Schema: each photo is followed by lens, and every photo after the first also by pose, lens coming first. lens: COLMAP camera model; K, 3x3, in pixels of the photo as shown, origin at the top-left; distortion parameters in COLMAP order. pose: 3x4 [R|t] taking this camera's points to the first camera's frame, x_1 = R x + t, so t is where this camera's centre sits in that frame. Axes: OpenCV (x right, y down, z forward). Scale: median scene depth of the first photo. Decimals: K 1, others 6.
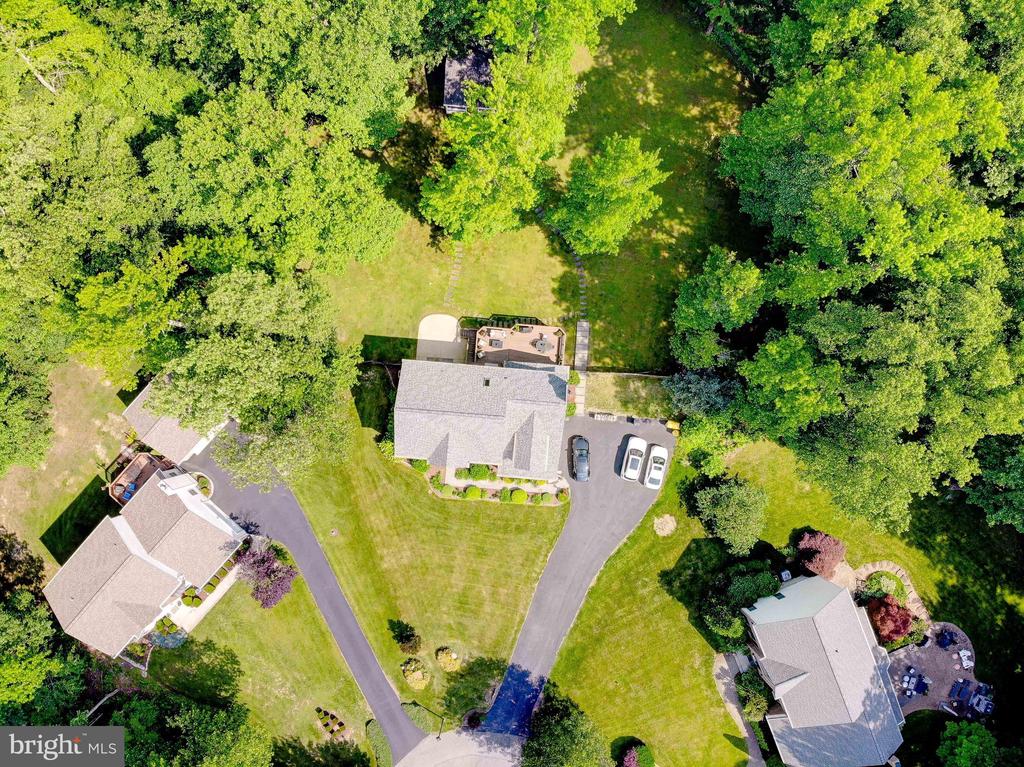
lens RADIAL K [[737.5, 0, 512.0], [0, 737.5, 383.5], [0, 0, 1]] dist [0.120289, -0.245103]
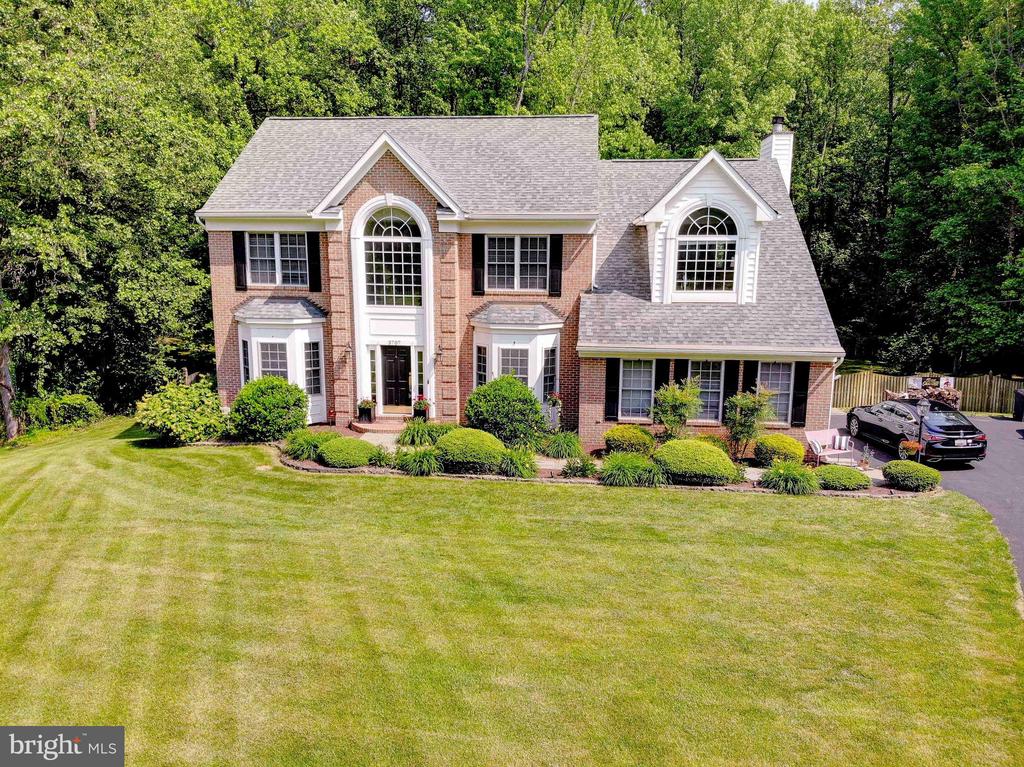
lens RADIAL K [[748.1, 0, 512.0], [0, 748.1, 383.5], [0, 0, 1]] dist [0.070827, -0.178095]
pose [[0.999745, 0.013950, -0.017766, -0.038278], [-0.020240, 0.204055, -0.978750, 0.353281], [-0.010028, 0.978860, 0.204286, 0.946087]]
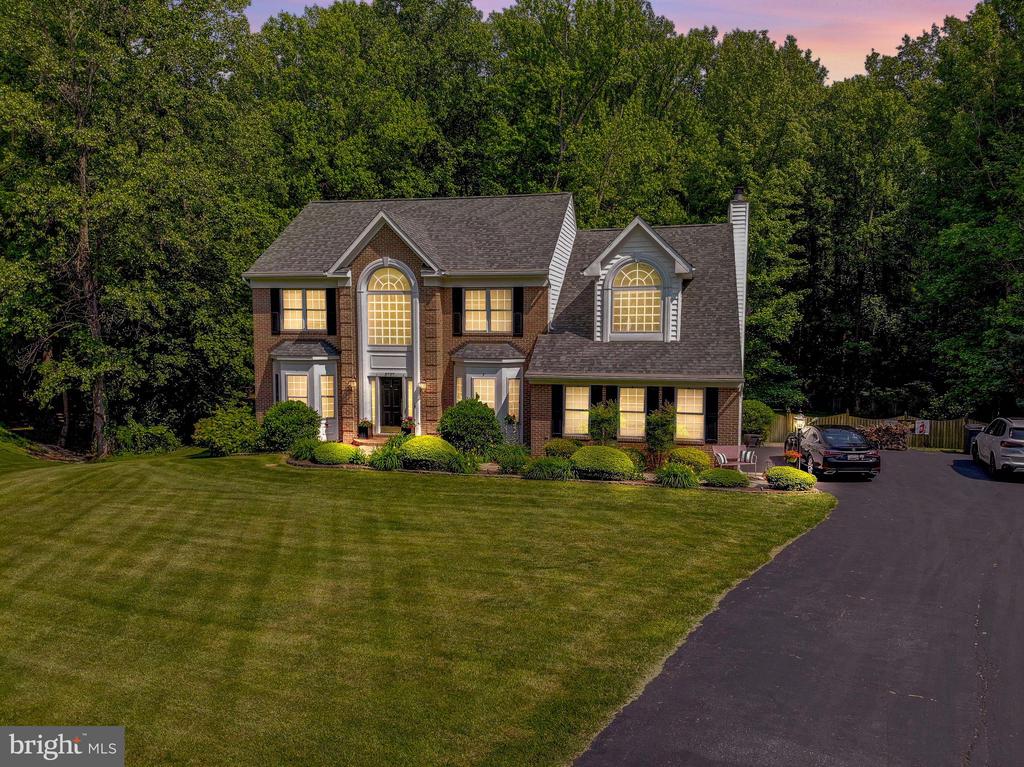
lens RADIAL K [[744.0, 0, 522.6], [0, 744.0, 386.1], [0, 0, 1]] dist [0.085581, -0.205259]
pose [[0.990221, 0.015281, -0.138671, 0.017221], [-0.139511, 0.110296, -0.984059, 0.405020], [0.000258, 0.993781, 0.111350, 0.954899]]
